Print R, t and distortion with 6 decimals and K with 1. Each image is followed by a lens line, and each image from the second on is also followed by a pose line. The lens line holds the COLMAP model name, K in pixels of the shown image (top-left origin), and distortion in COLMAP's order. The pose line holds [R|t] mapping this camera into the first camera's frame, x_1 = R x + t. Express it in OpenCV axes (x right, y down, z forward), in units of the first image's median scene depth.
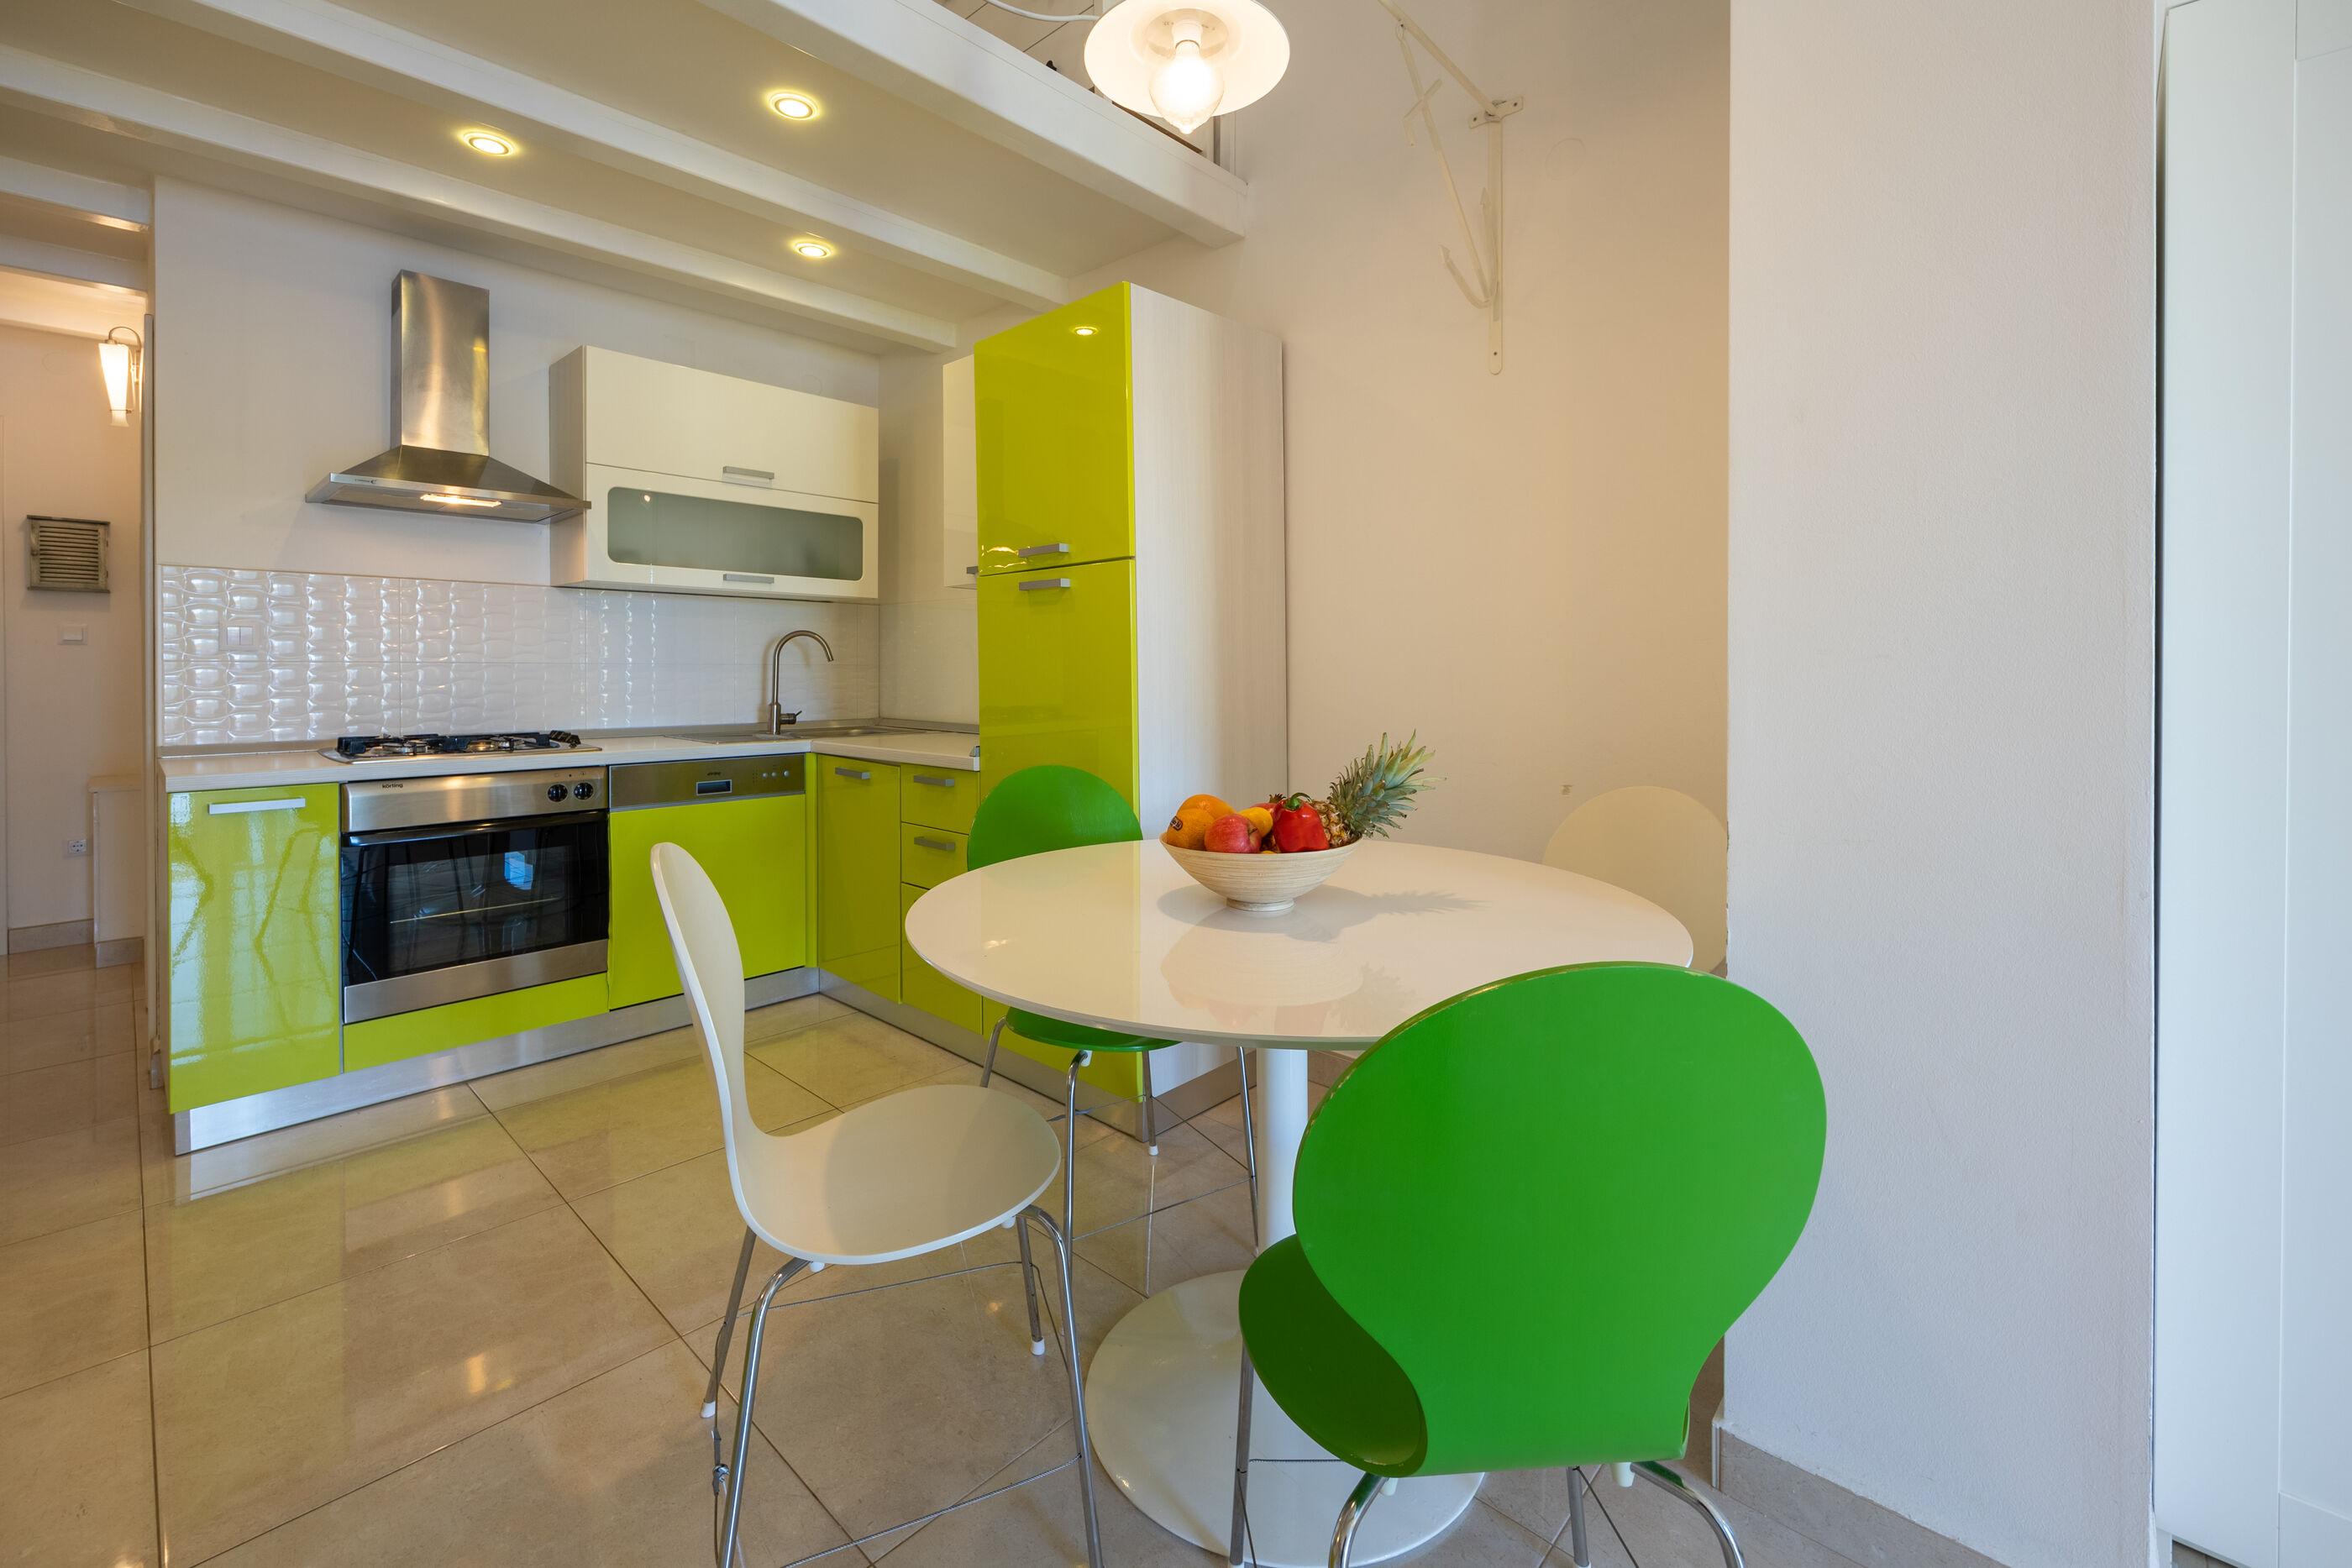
lens RADIAL K [[993.1, 0, 1175.3], [0, 993.1, 683.5], [0, 0, 1]] dist [-0.000967, -0.000291]
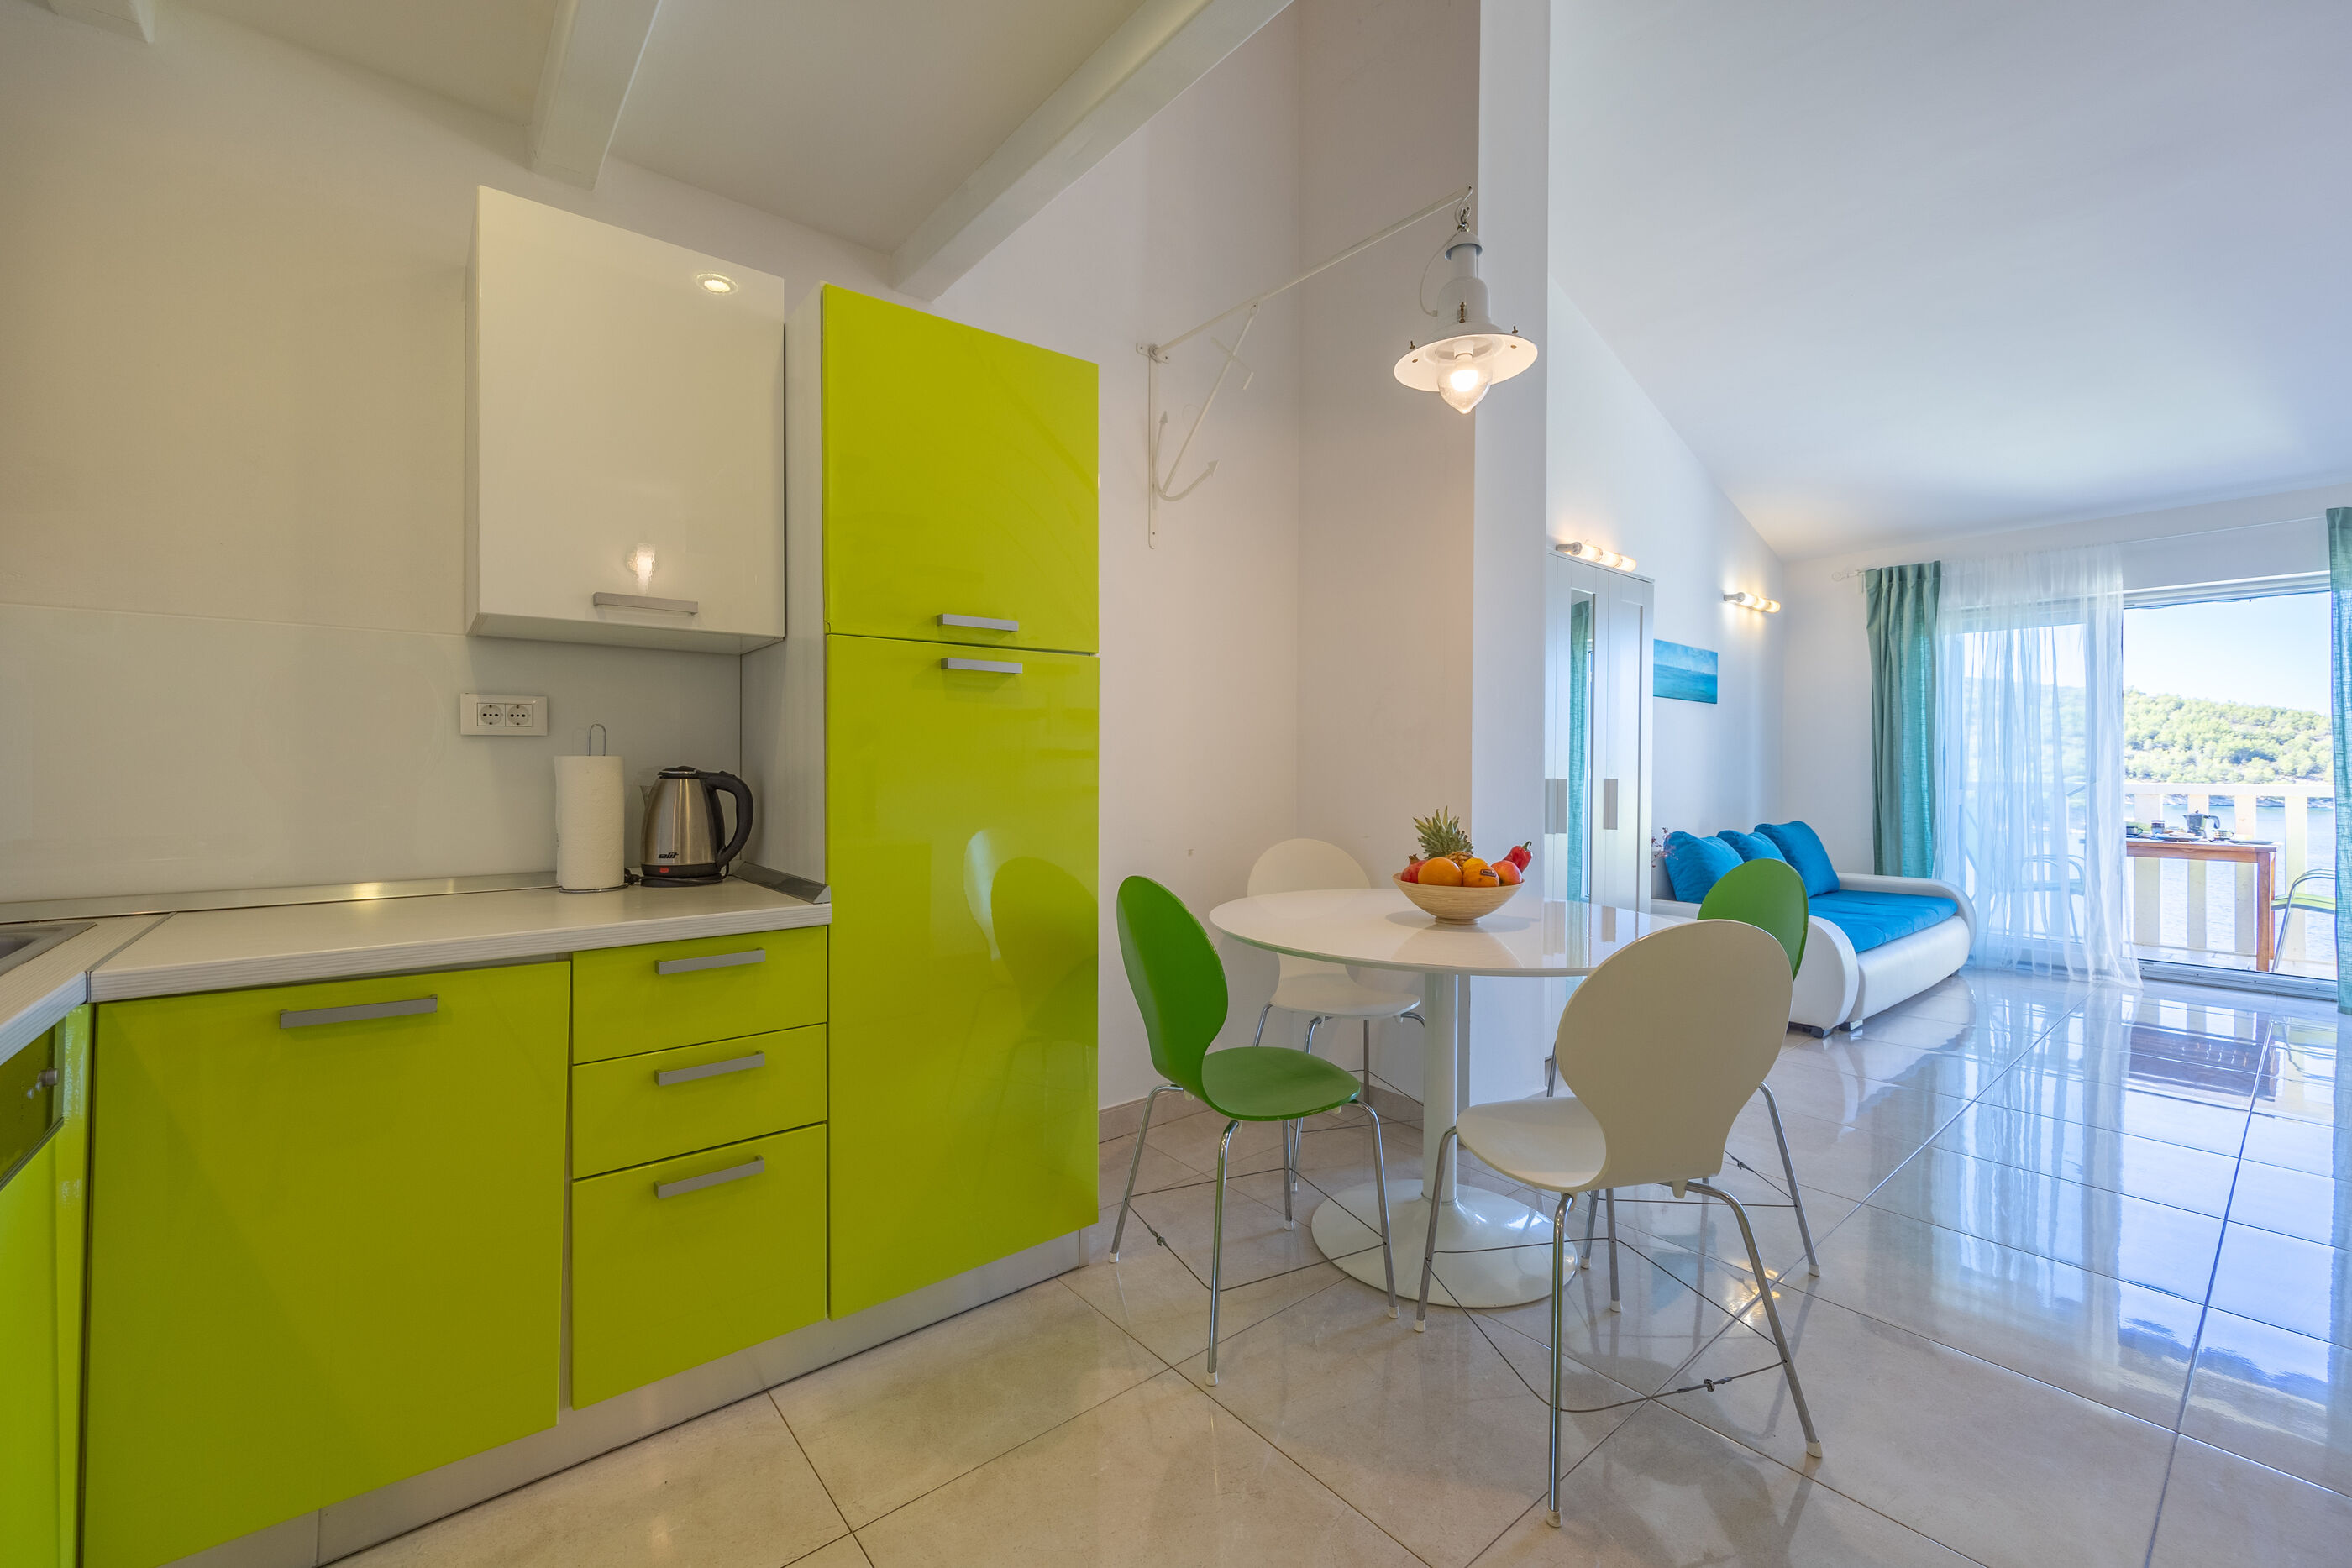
lens RADIAL K [[957.0, 0, 1140.5], [0, 957.0, 782.9], [0, 0, 1]] dist [-0.002462, -0.000258]
pose [[0.148545, -0.013330, 0.988816, -0.732130], [0.008607, 0.999889, 0.012186, -0.012876], [-0.988868, 0.006701, 0.148643, 0.634786]]
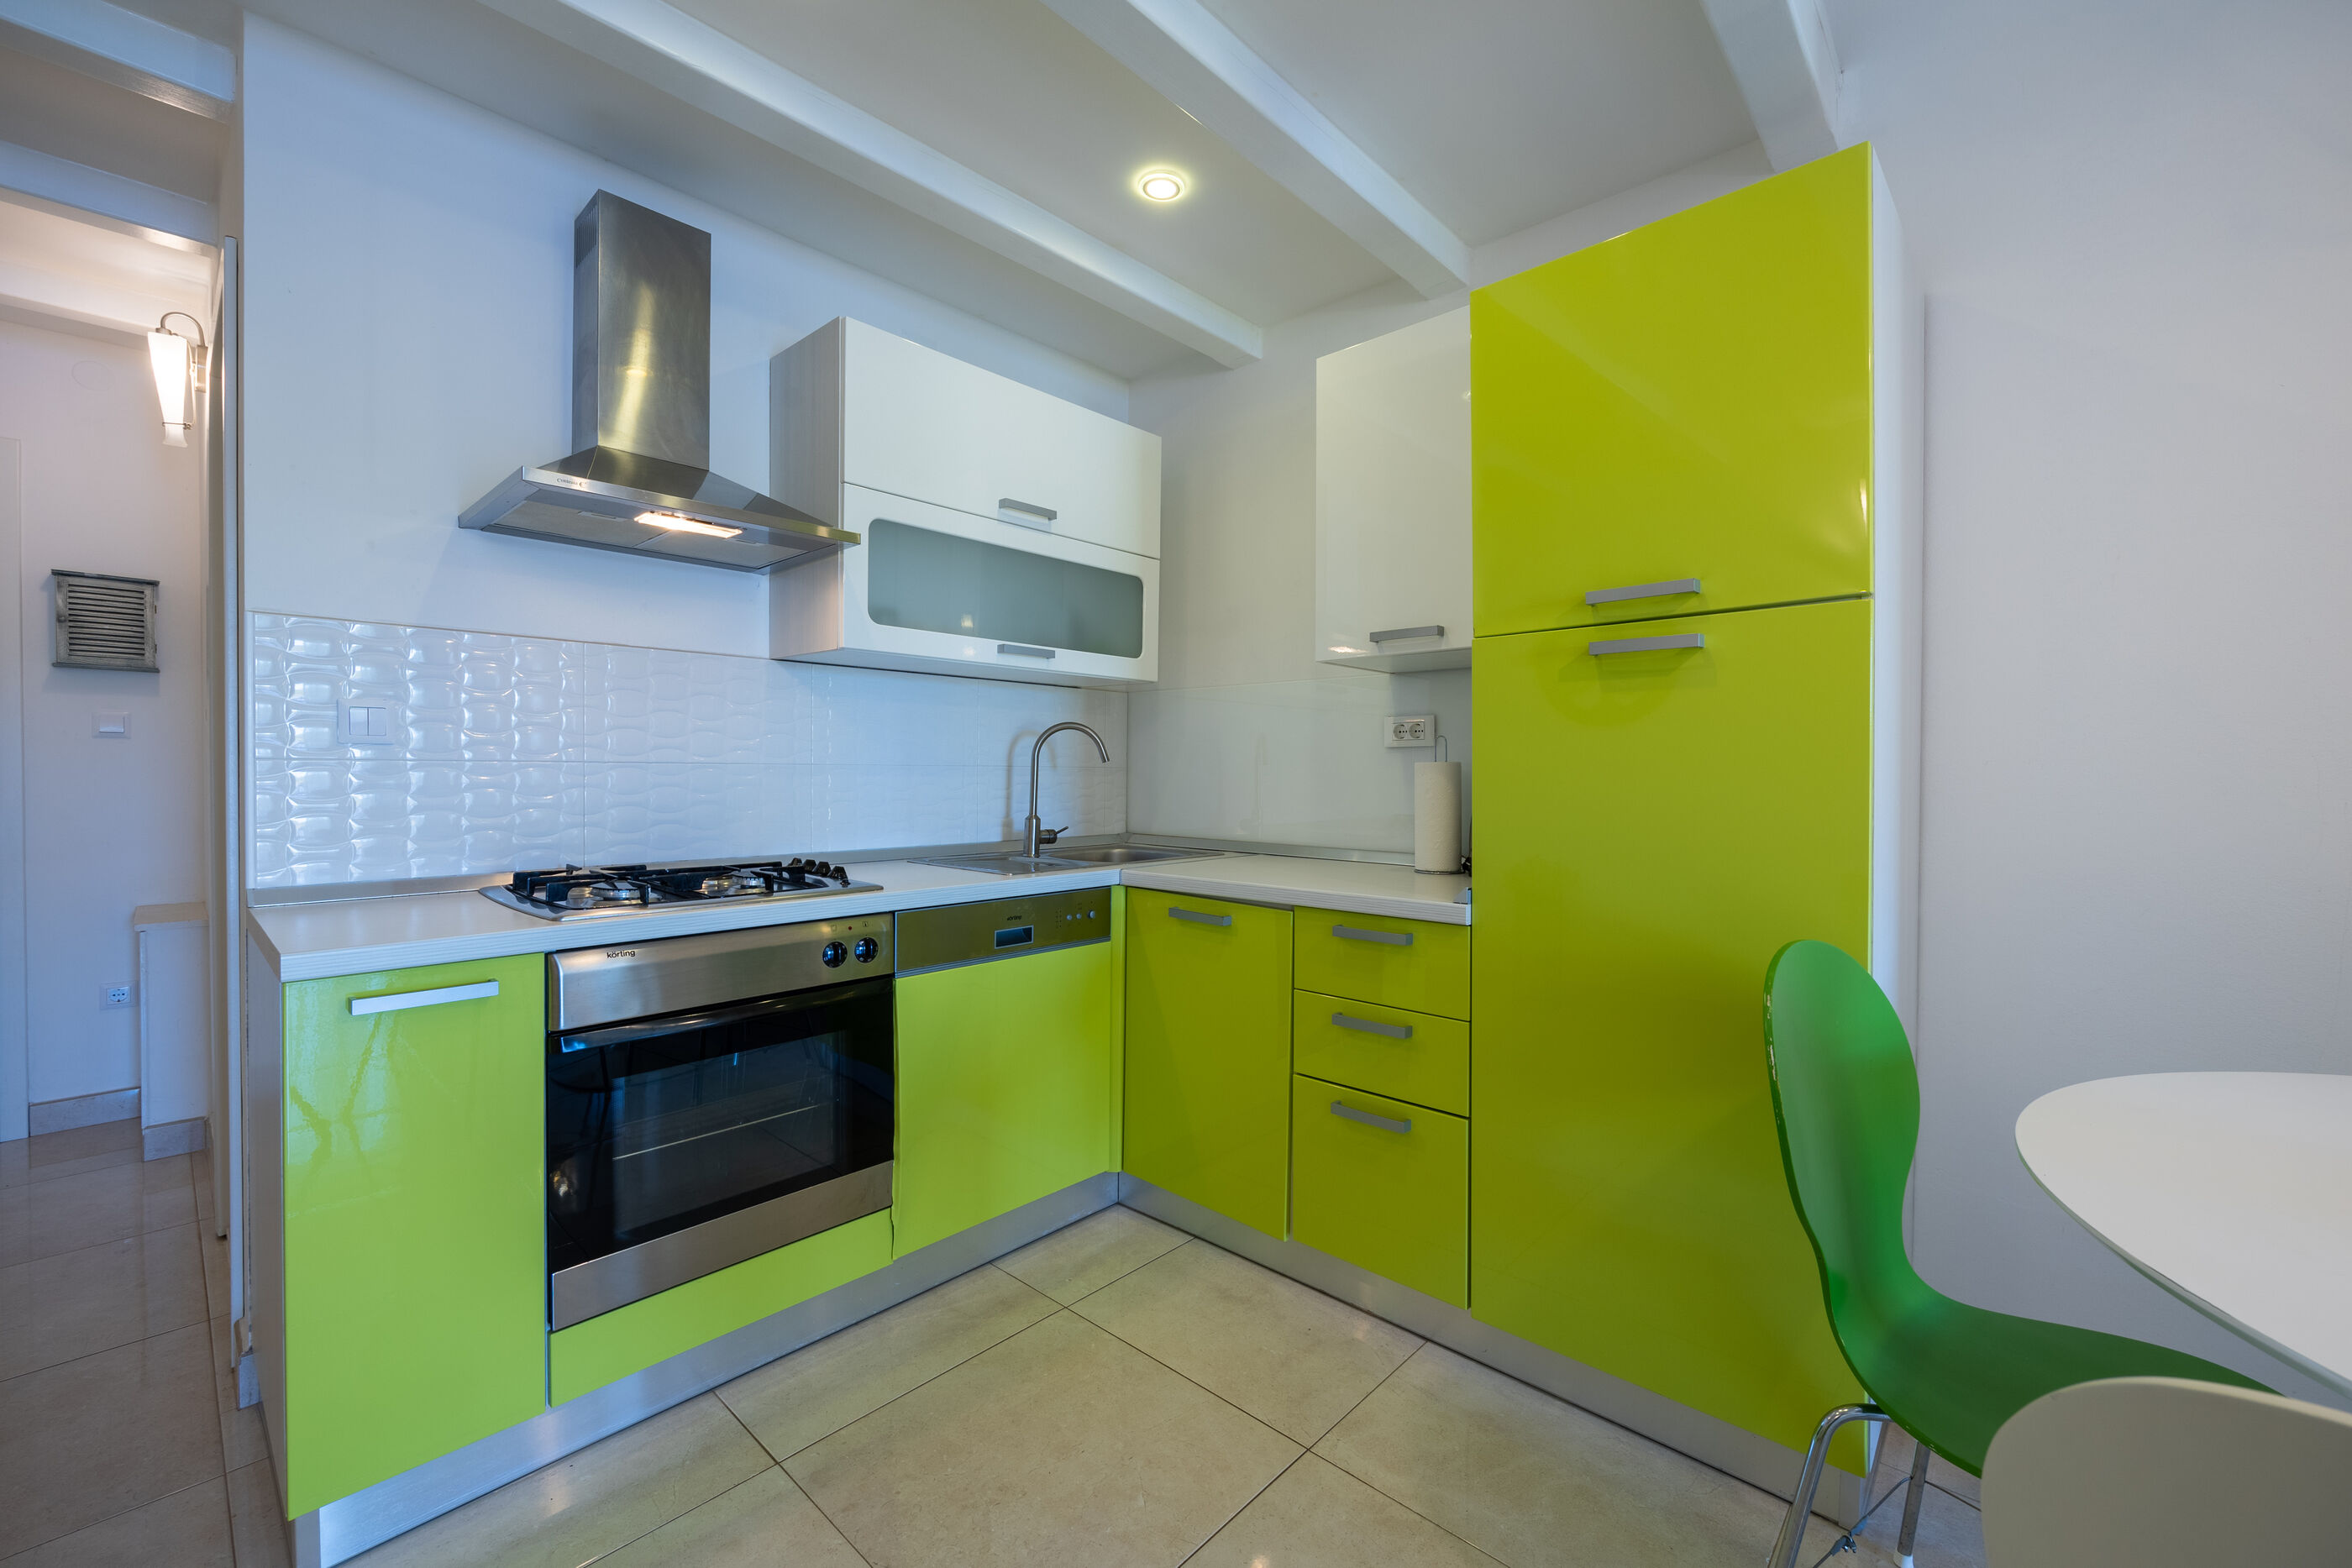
lens RADIAL K [[951.8, 0, 1181.2], [0, 951.8, 787.4], [0, 0, 1]] dist [-0.000522, 0.000023]
pose [[0.999900, 0.004025, 0.013582, -0.370786], [-0.004092, 0.999980, 0.004856, -0.008346], [-0.013562, -0.004911, 0.999896, 0.322725]]
